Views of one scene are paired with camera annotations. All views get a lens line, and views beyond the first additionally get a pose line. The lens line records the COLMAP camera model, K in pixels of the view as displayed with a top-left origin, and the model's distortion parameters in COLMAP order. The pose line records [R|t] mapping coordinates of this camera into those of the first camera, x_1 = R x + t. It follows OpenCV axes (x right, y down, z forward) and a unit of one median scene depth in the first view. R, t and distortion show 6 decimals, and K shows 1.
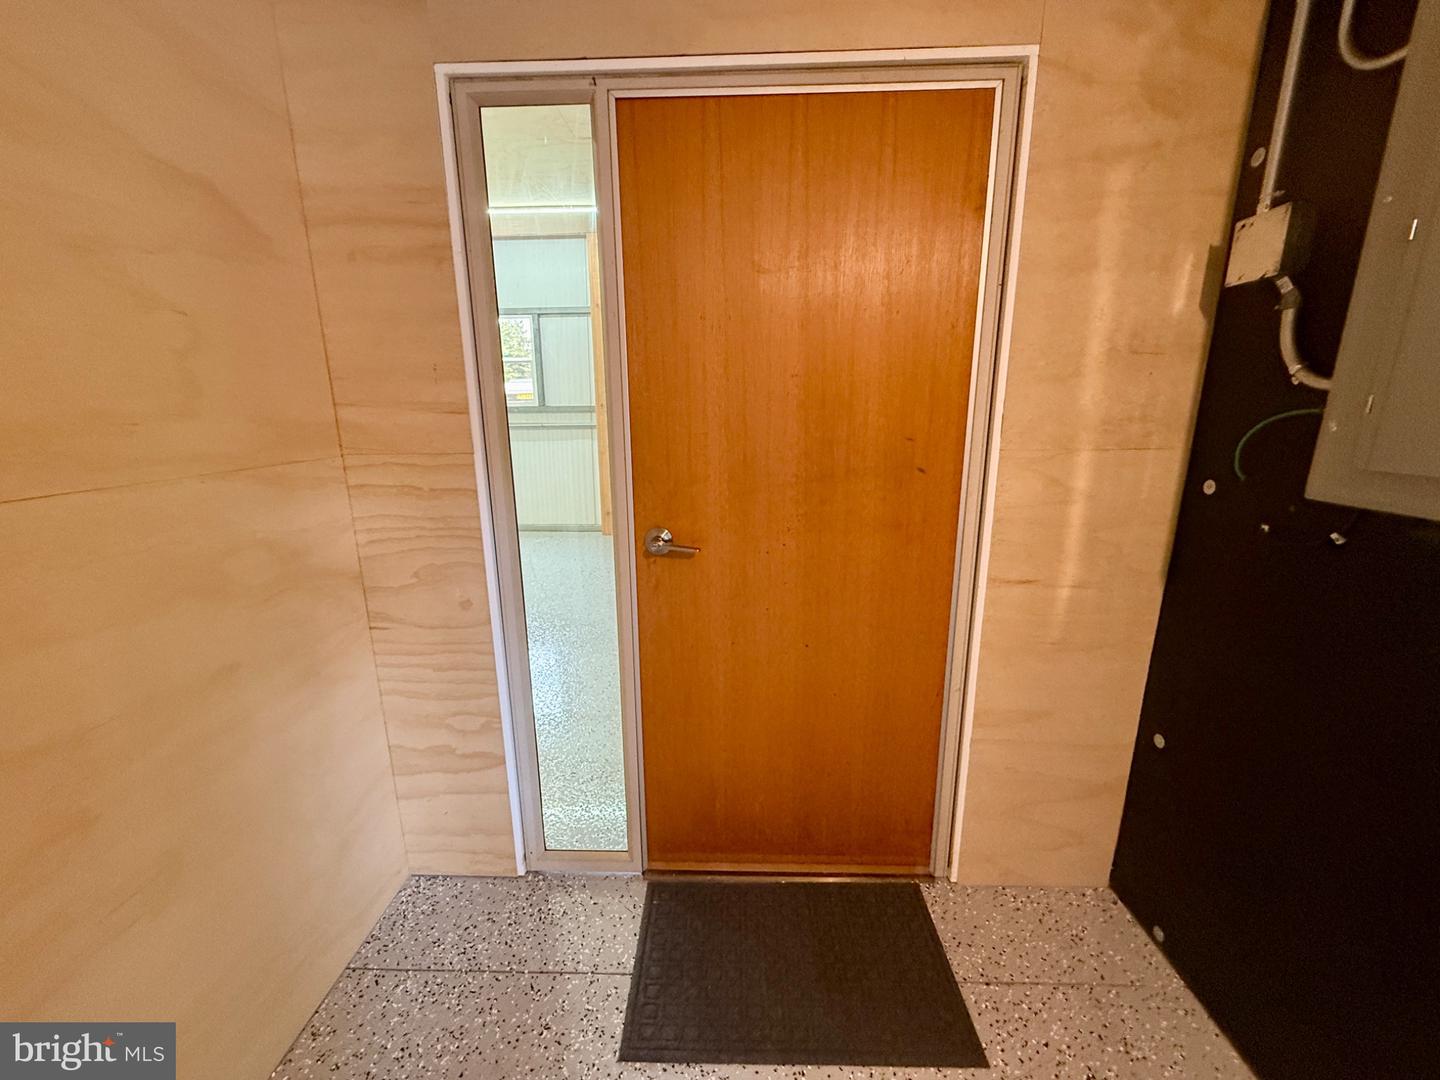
lens RADIAL K [[572.5, 0, 720.0], [0, 572.5, 540.0], [0, 0, 1]] dist [-0.000942, -0.000154]
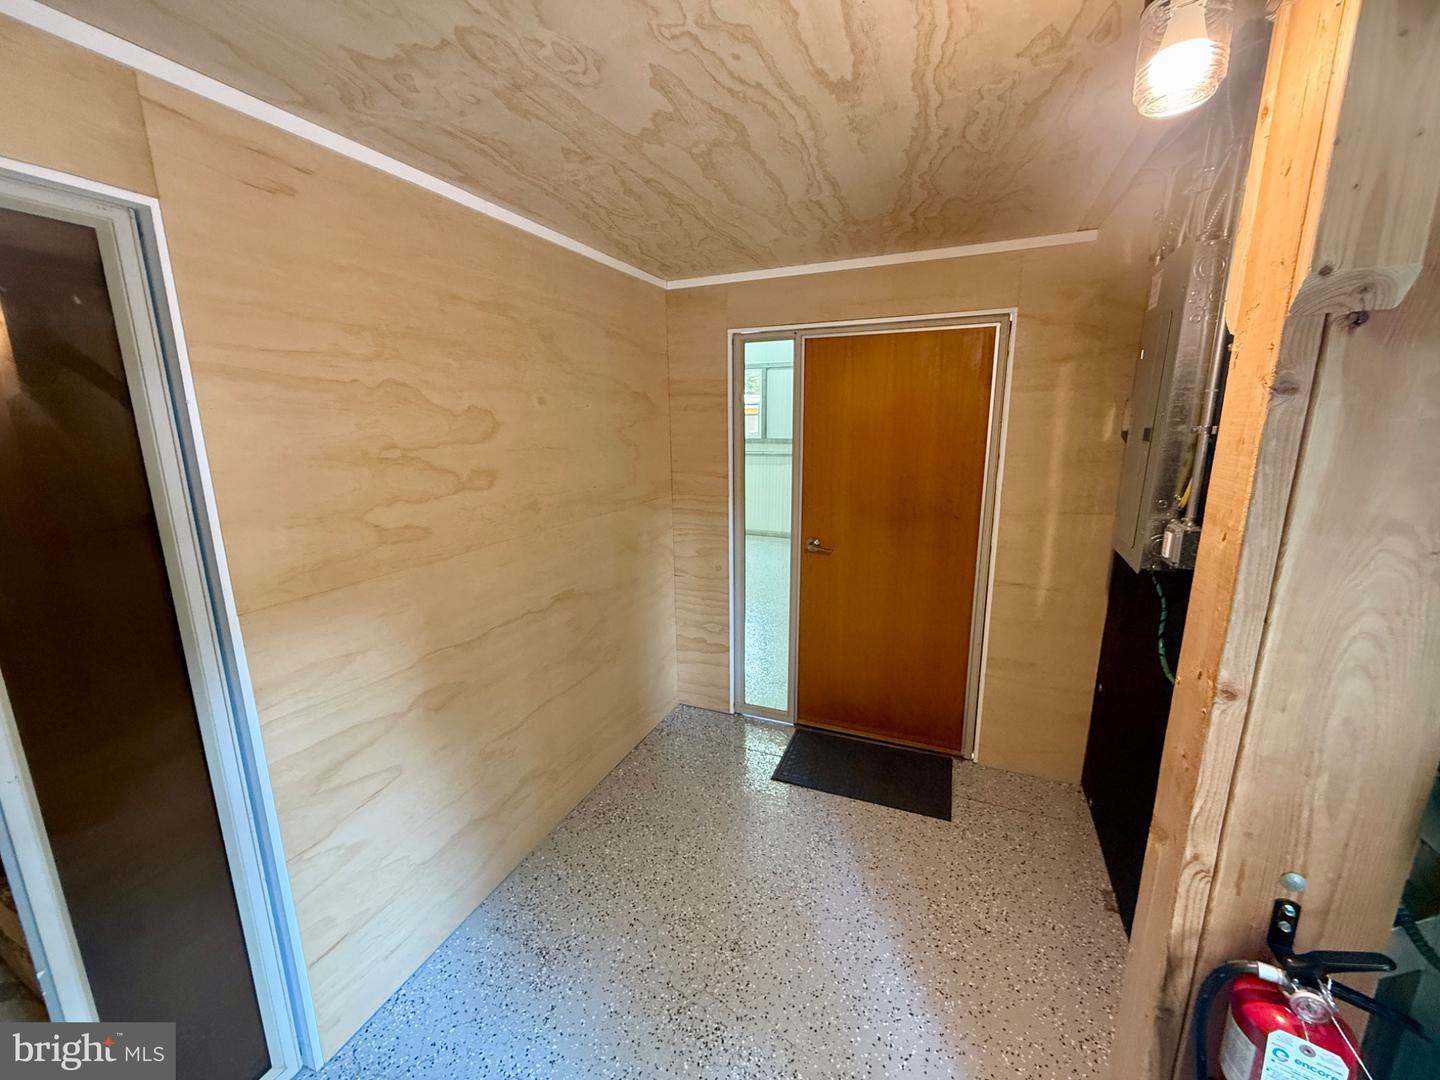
lens RADIAL K [[572.5, 0, 720.0], [0, 572.5, 540.0], [0, 0, 1]] dist [-0.000942, -0.000154]
pose [[0.931616, 0.076317, -0.355341, 0.283868], [-0.078858, 0.996859, 0.007350, -0.003752], [0.354785, 0.021174, 0.934708, -0.920166]]
